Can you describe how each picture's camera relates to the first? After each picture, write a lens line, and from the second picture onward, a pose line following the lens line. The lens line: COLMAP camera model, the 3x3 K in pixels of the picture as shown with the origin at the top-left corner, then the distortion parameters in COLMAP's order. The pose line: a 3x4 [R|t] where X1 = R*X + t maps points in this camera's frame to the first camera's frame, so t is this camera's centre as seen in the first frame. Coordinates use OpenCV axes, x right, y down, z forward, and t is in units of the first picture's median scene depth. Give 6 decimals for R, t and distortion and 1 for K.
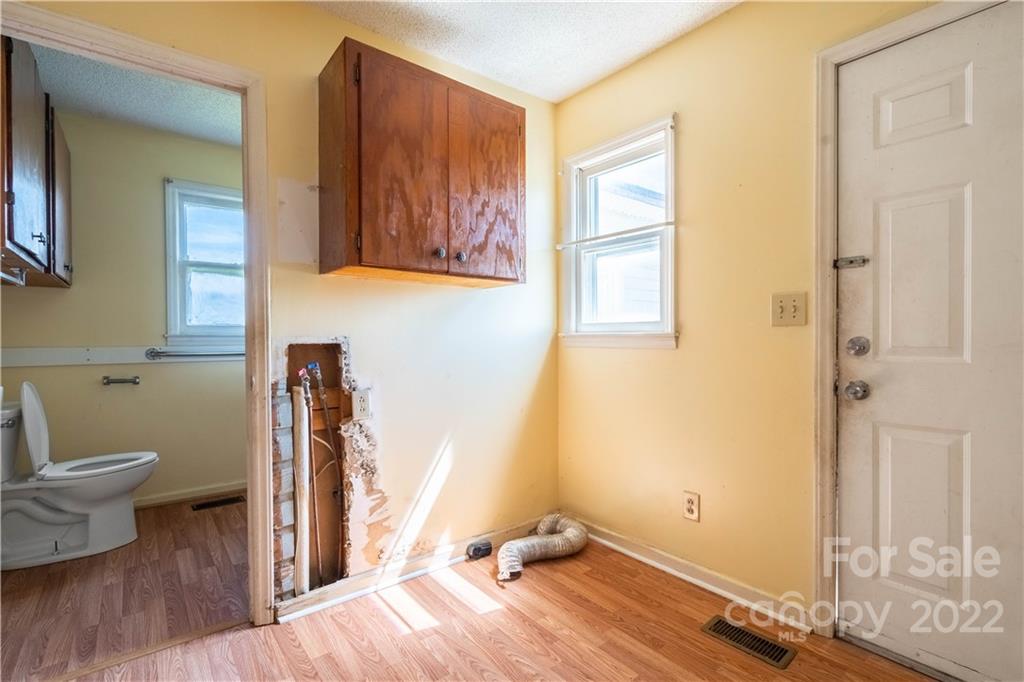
lens RADIAL K [[470.1, 0, 521.6], [0, 470.1, 341.9], [0, 0, 1]] dist [-0.007948, 0.003105]
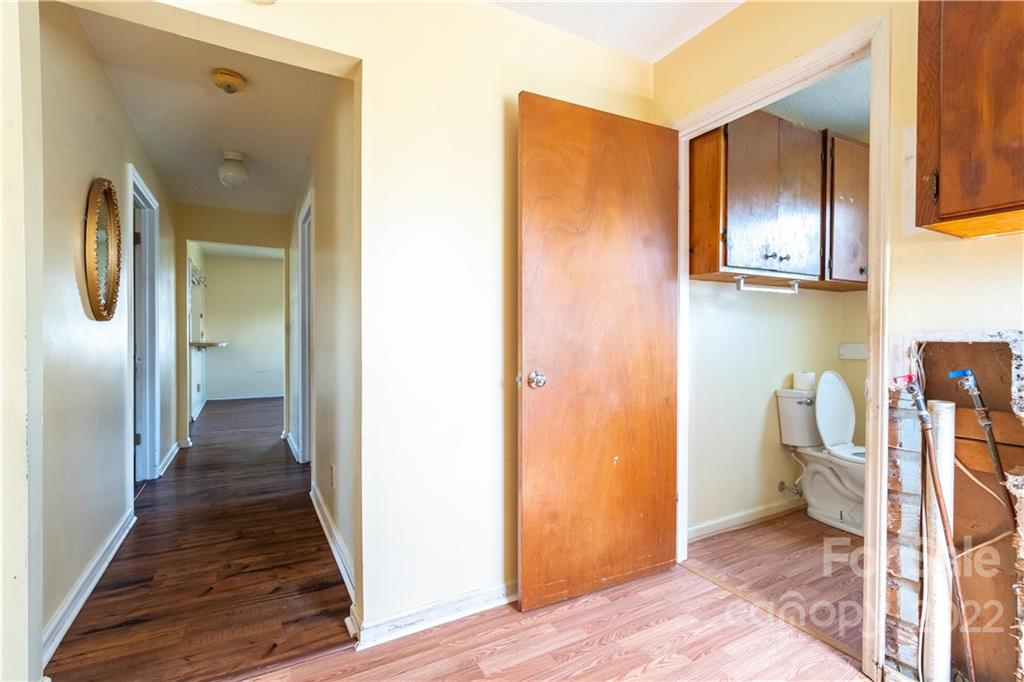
lens RADIAL K [[470.1, 0, 512.4], [0, 470.1, 343.4], [0, 0, 1]] dist [-0.007948, 0.003105]
pose [[-0.163024, 0.013450, -0.986530, 0.357759], [-0.008683, 0.999849, 0.015067, 0.001205], [0.986584, 0.011022, -0.162882, 0.487003]]
